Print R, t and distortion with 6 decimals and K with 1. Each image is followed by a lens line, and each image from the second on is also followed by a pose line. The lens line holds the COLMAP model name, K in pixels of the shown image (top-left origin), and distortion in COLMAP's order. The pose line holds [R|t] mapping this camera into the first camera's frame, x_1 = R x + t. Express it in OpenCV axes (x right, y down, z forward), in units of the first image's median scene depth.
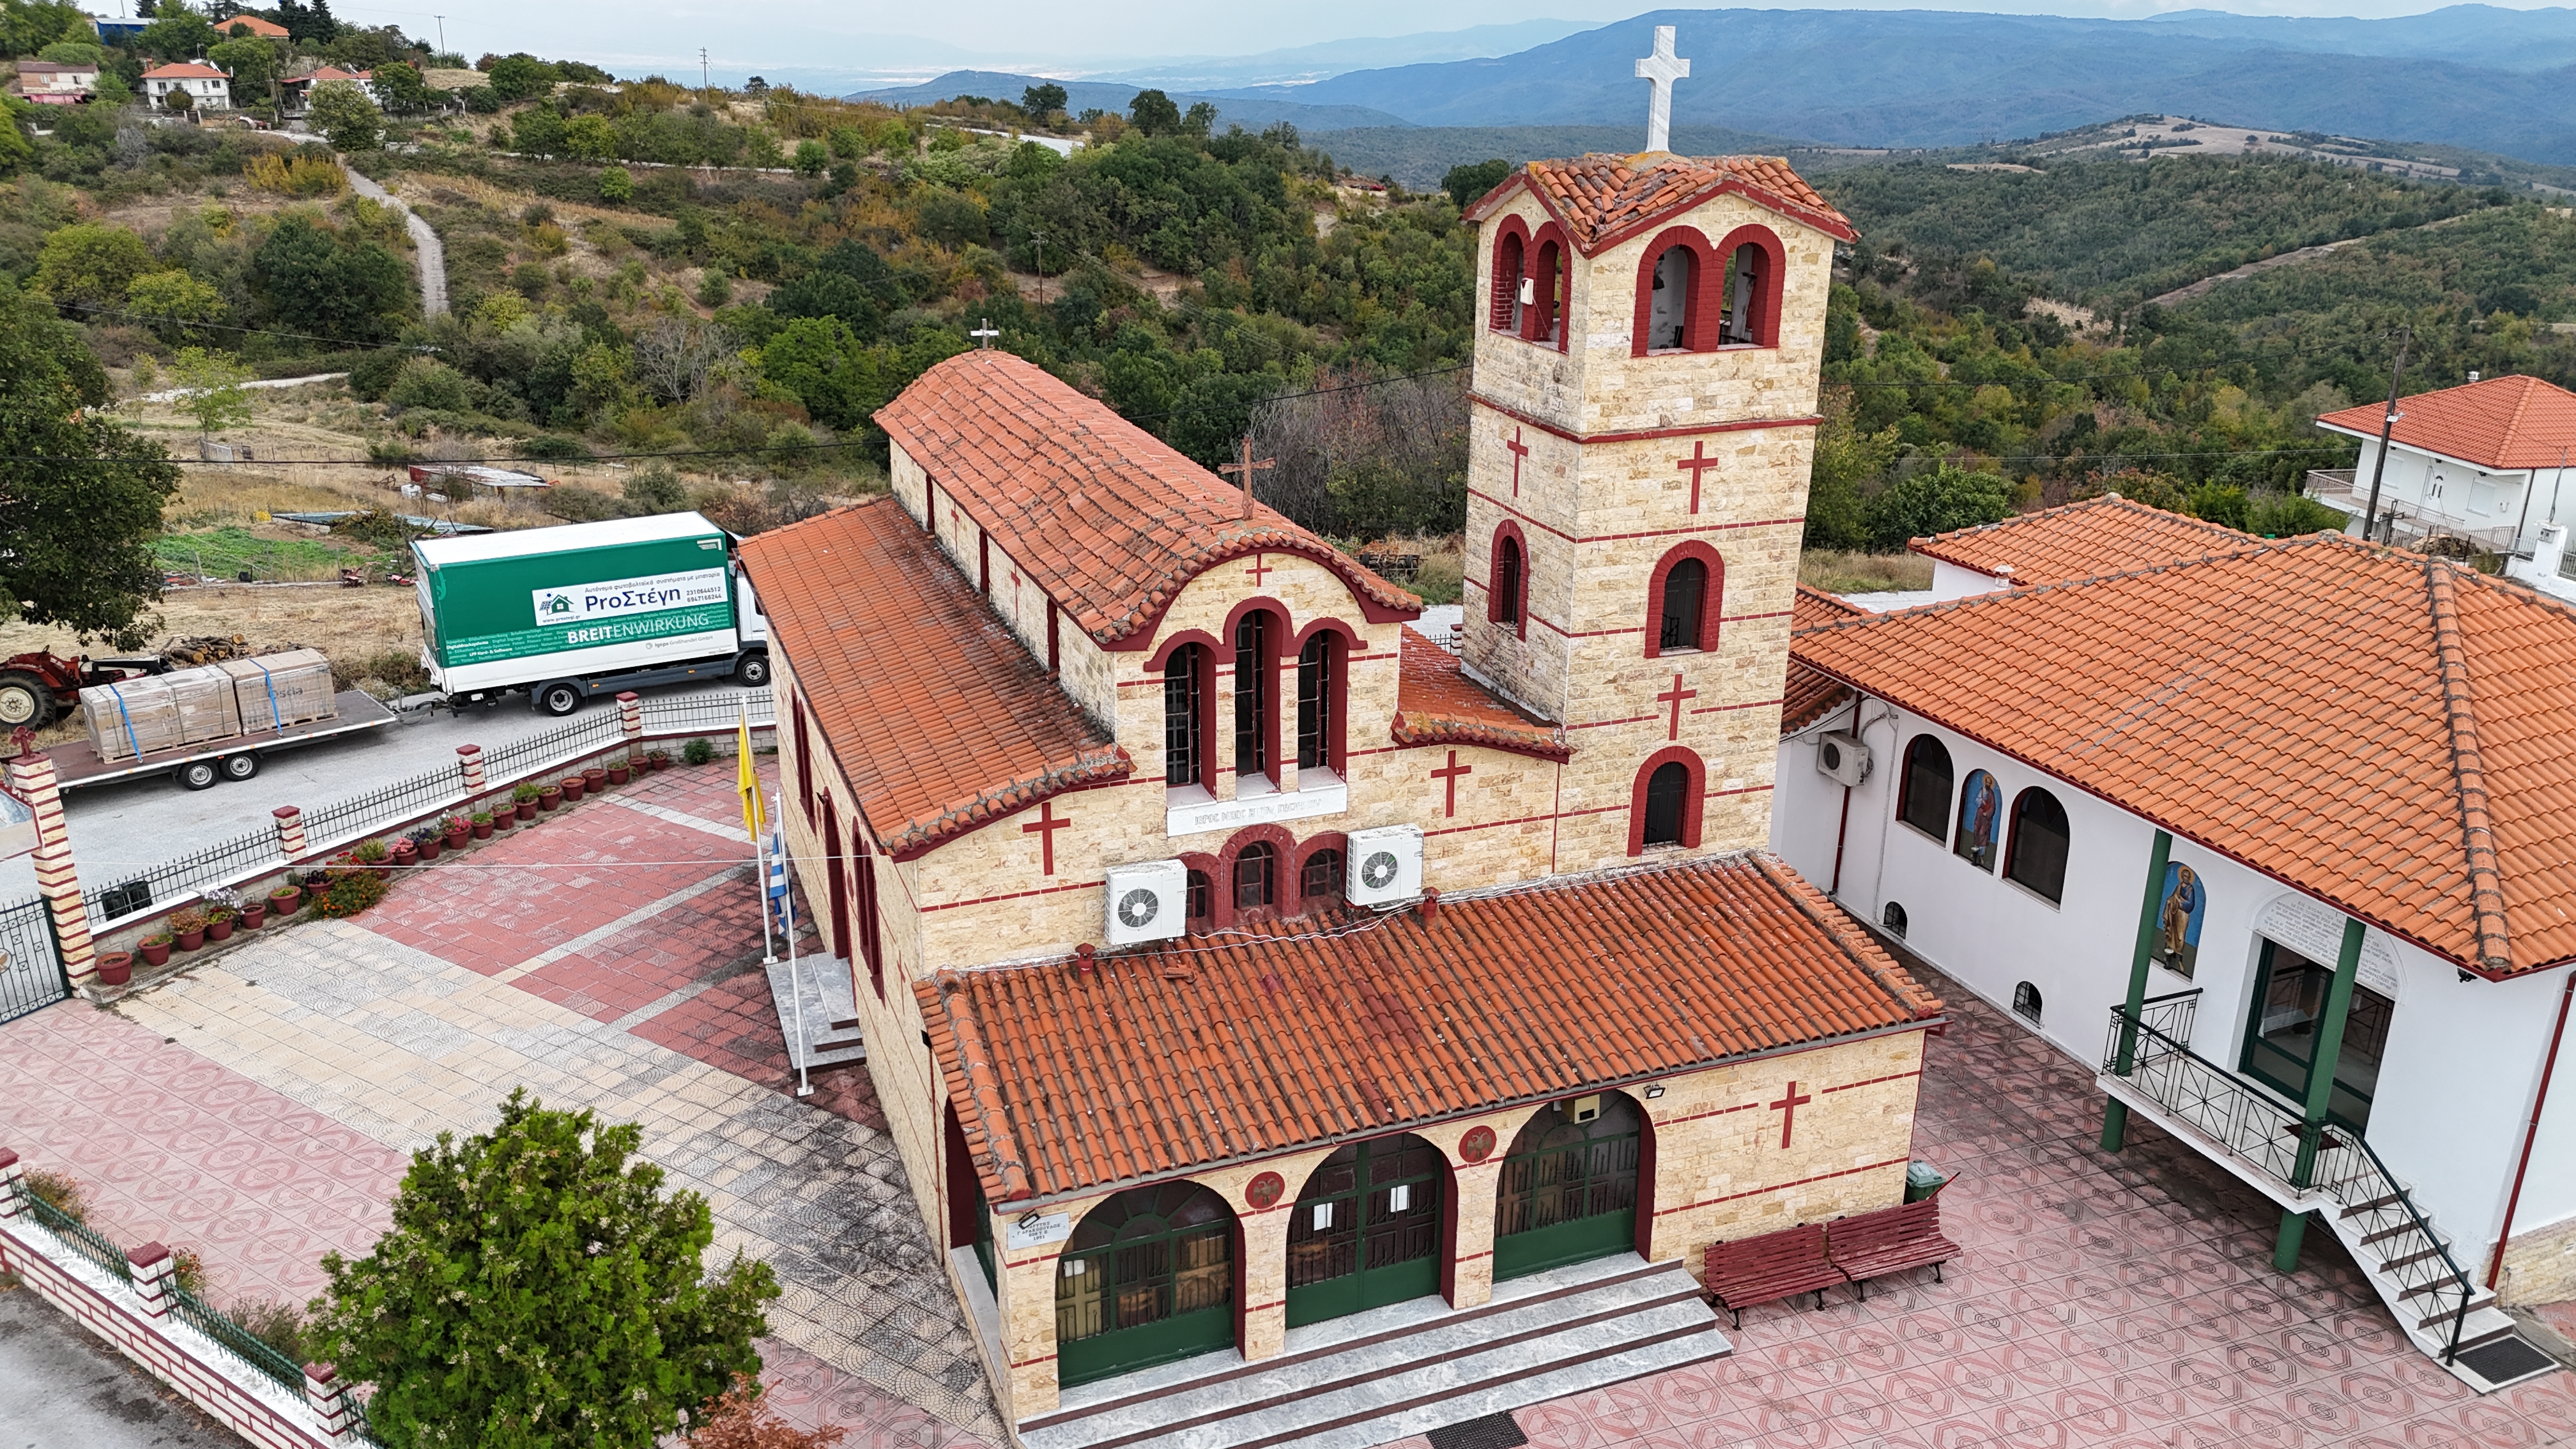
lens RADIAL K [[1888.4, 0, 1298.8], [0, 1888.4, 732.4], [0, 0, 1]] dist [0.085242, -0.092561]
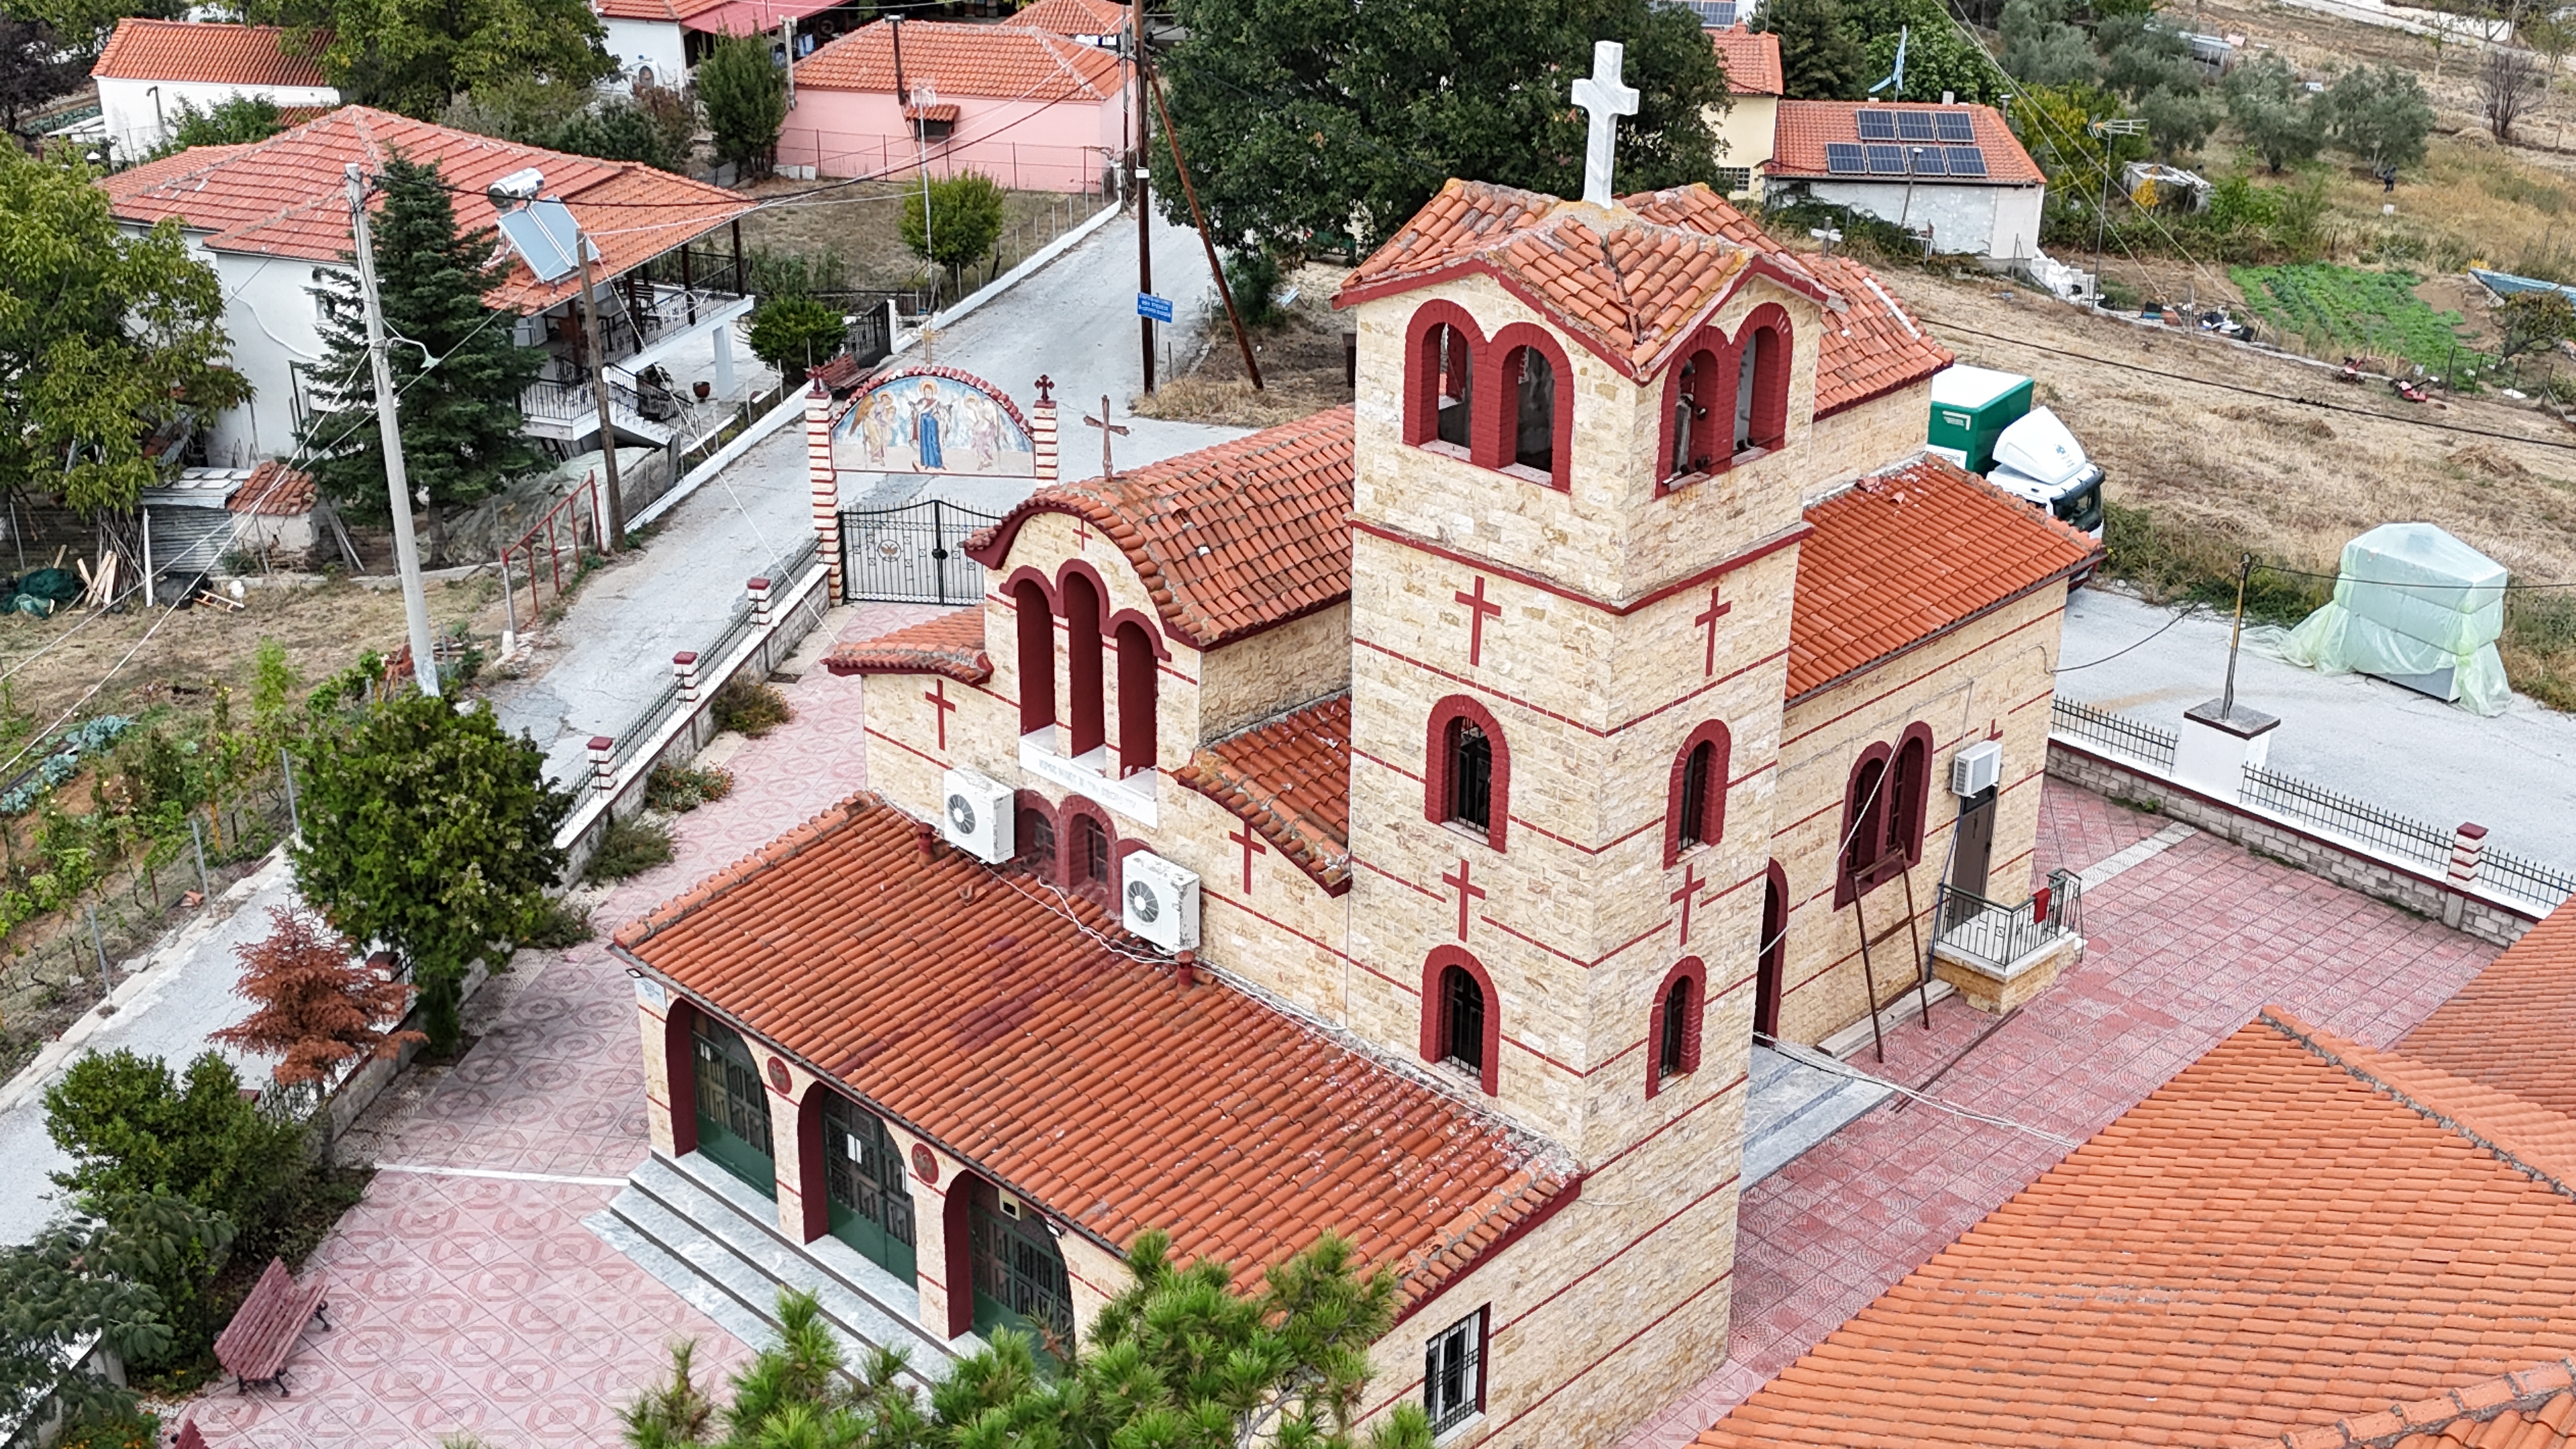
lens RADIAL K [[2871.3, 0, 1305.0], [0, 2871.3, 731.9], [0, 0, 1]] dist [0.167033, -0.400307]
pose [[0.412279, 0.370969, -0.832111, 1.125883], [-0.319302, 0.914250, 0.249386, -0.348684], [0.853272, 0.162878, 0.495377, 0.358199]]
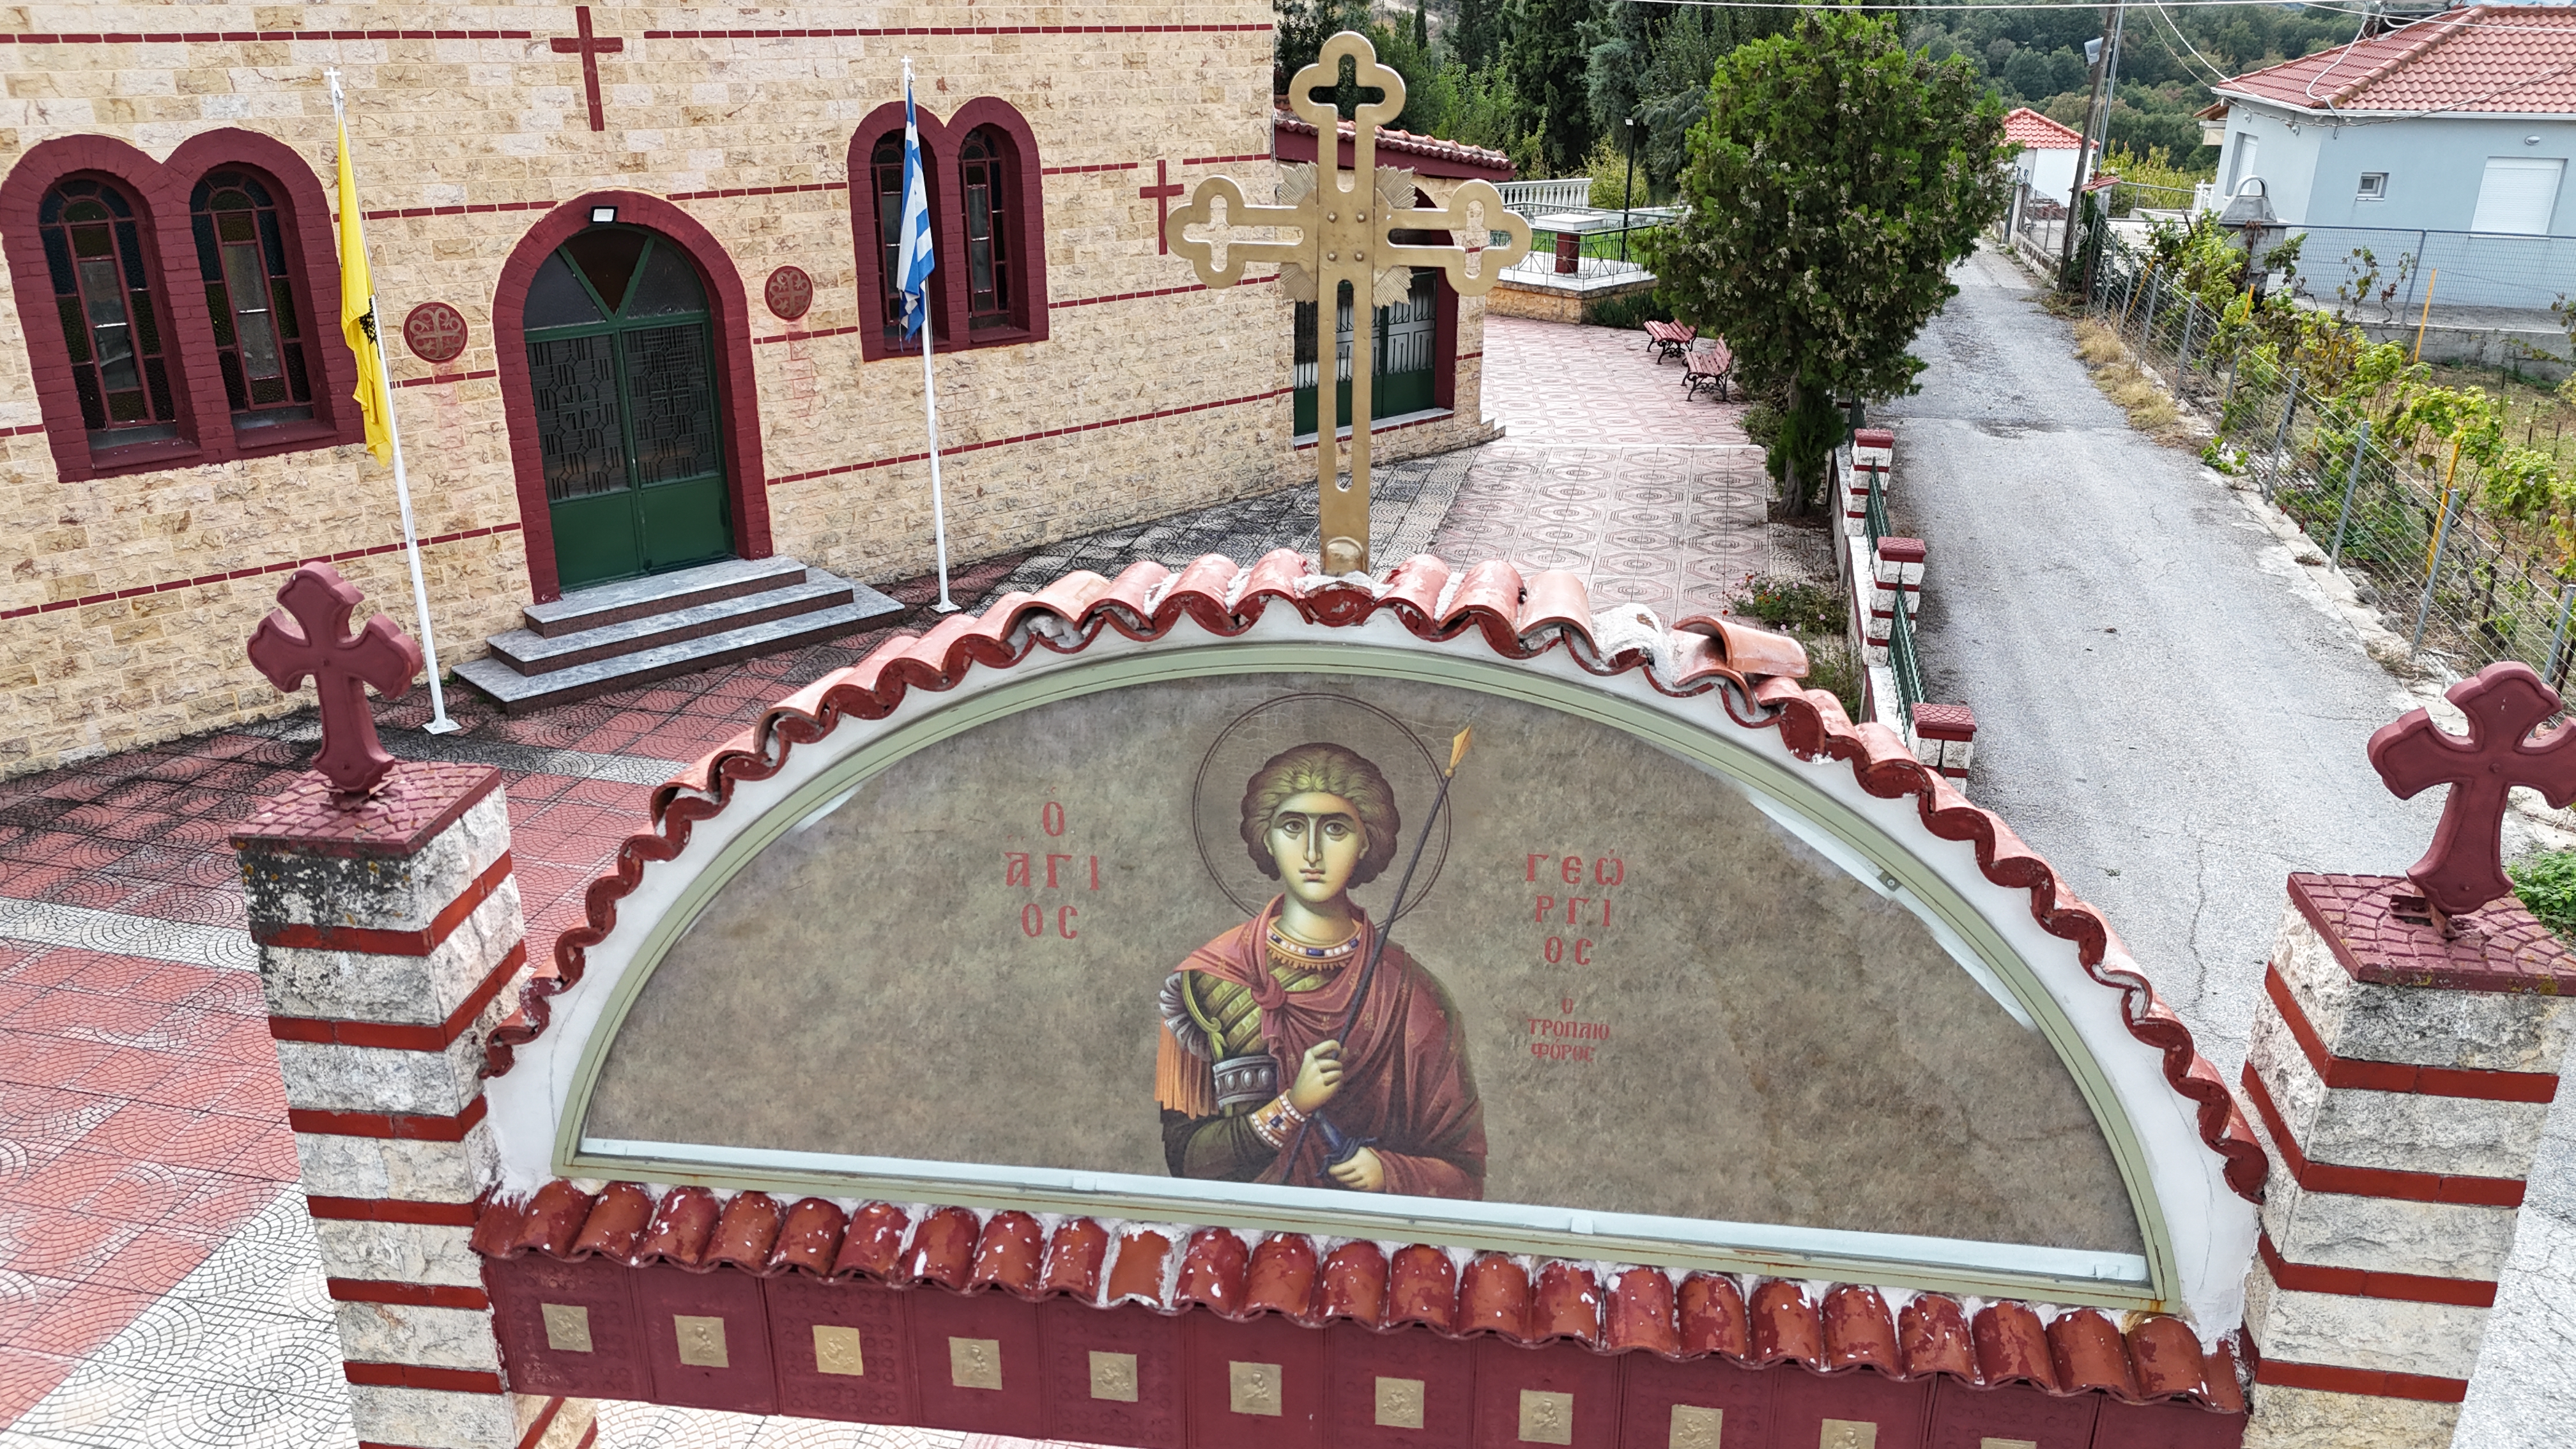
lens RADIAL K [[1899.0, 0, 1299.4], [0, 1899.0, 726.0], [0, 0, 1]] dist [0.079488, -0.080589]
pose [[-0.365561, -0.348373, 0.863134, -0.961175], [0.310321, 0.828646, 0.465882, -0.041617], [-0.877534, 0.438157, -0.194814, 1.157665]]
